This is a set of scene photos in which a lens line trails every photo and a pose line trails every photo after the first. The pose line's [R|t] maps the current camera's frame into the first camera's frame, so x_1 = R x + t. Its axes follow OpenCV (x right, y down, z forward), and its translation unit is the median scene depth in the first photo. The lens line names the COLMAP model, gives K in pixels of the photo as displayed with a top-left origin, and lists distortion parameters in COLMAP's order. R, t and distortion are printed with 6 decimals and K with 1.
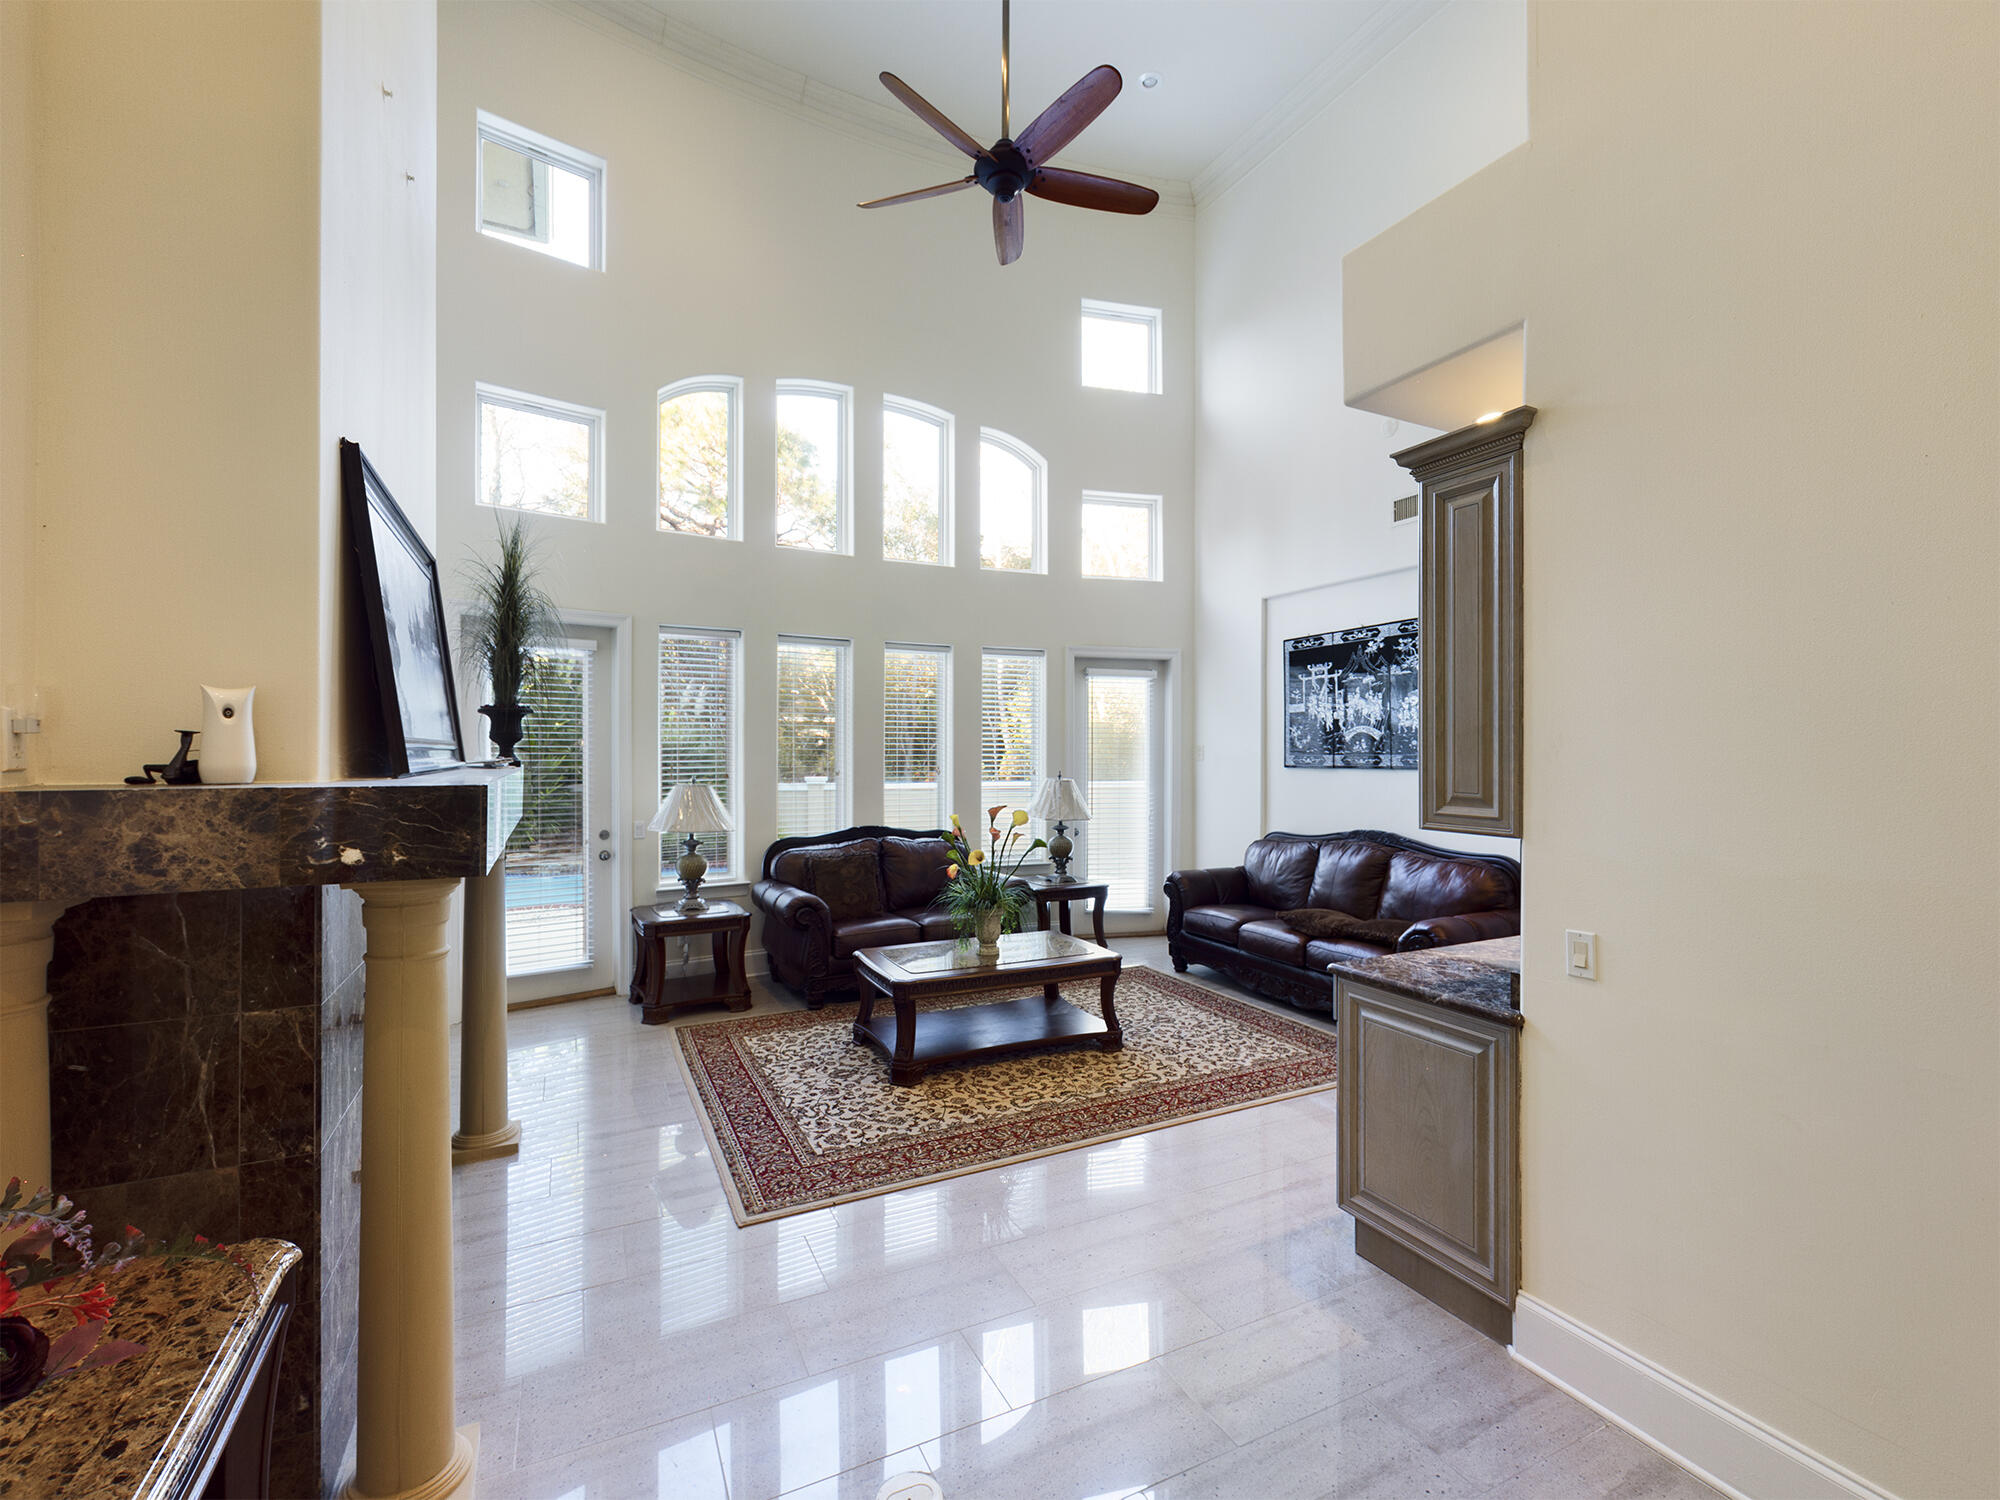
lens RADIAL K [[878.2, 0, 997.4], [0, 878.2, 752.4], [0, 0, 1]] dist [0.002671, 0.000208]
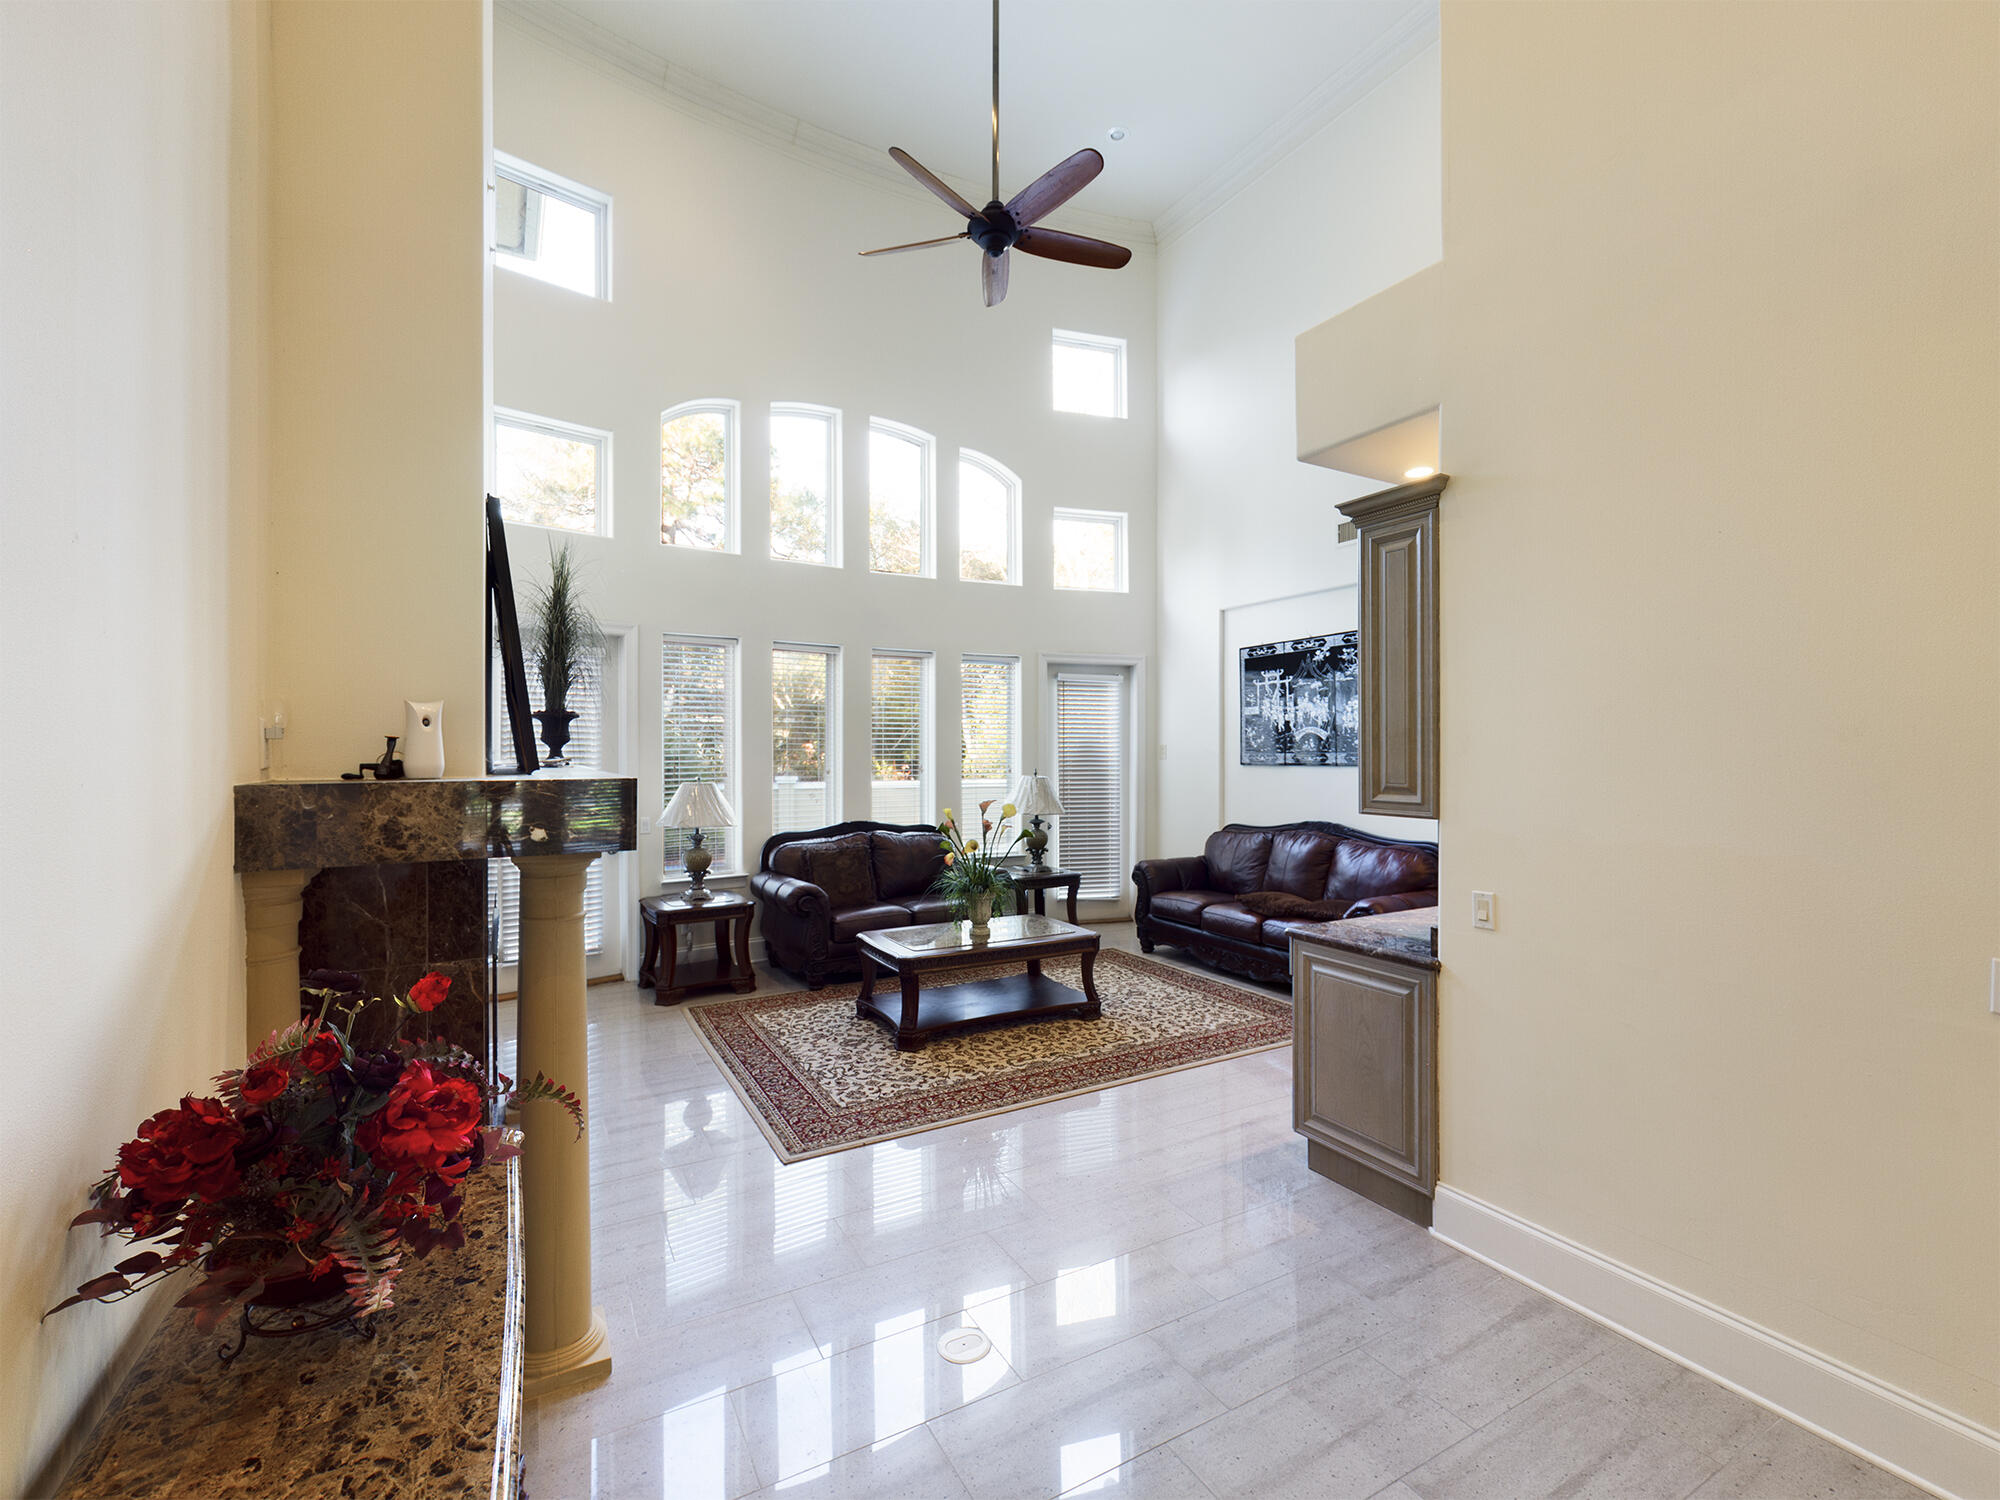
lens RADIAL K [[878.2, 0, 996.3], [0, 878.2, 753.0], [0, 0, 1]] dist [0.002671, 0.000208]
pose [[0.998633, -0.003193, 0.052176, -0.042680], [0.003131, 0.999994, 0.001266, 0.000032], [-0.052180, -0.001101, 0.998637, -0.094982]]
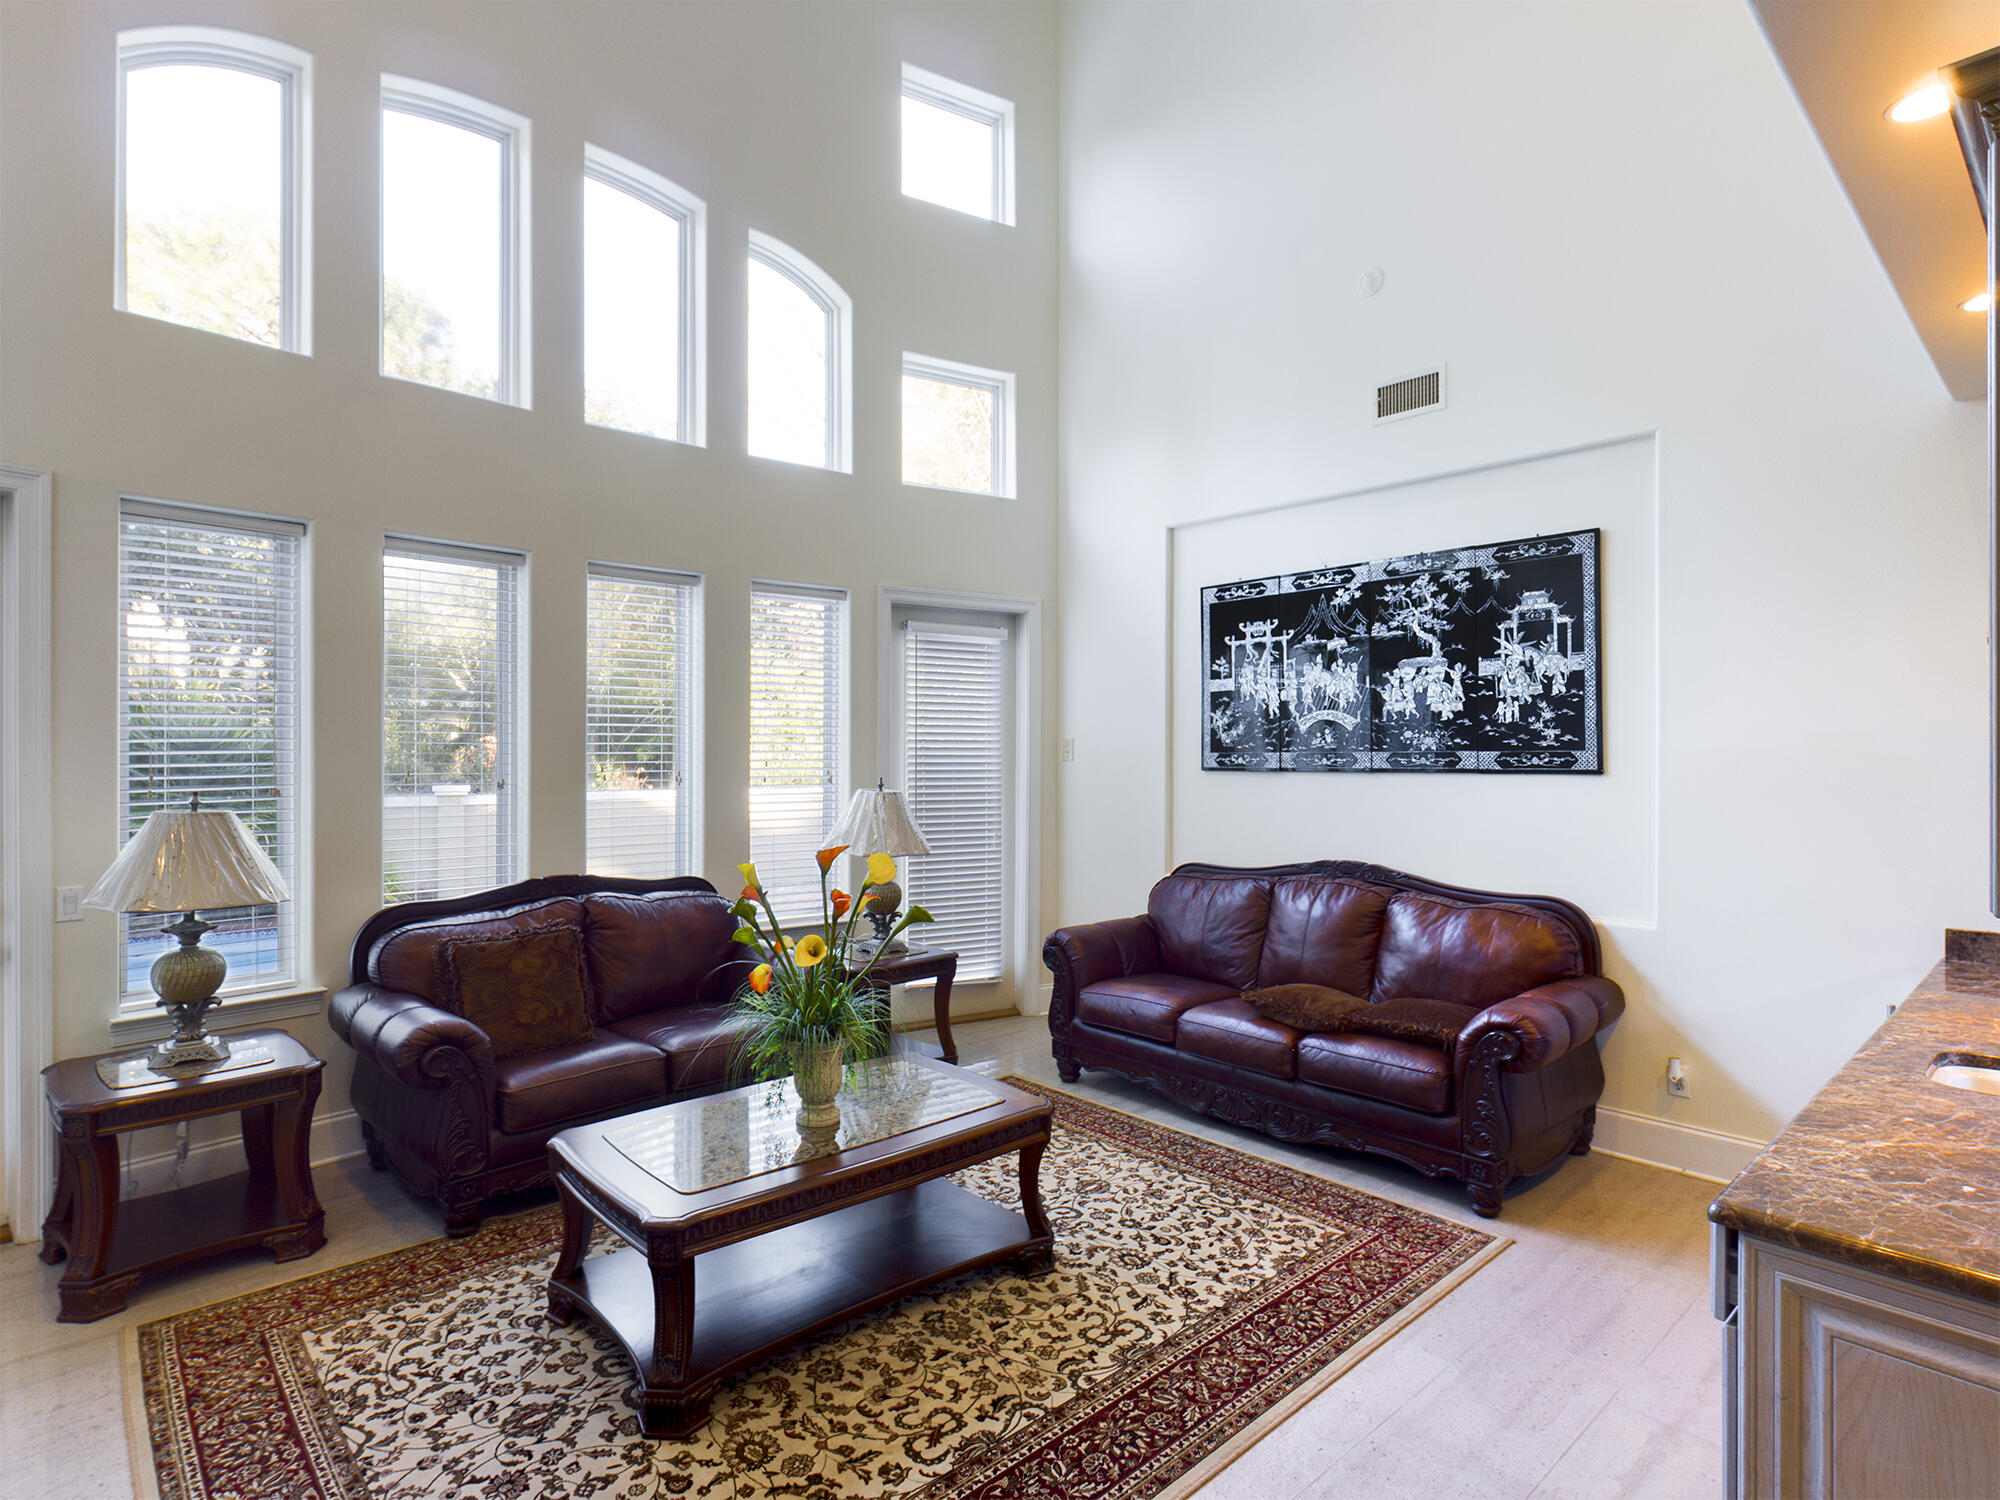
lens RADIAL K [[1041.0, 0, 992.5], [0, 1041.0, 748.2], [0, 0, 1]] dist [-0.000055, -0.000377]
pose [[0.960840, 0.000738, 0.277103, -0.077344], [-0.000431, 0.999999, -0.001169, 0.001009], [-0.277103, 0.001004, 0.960840, 0.321922]]
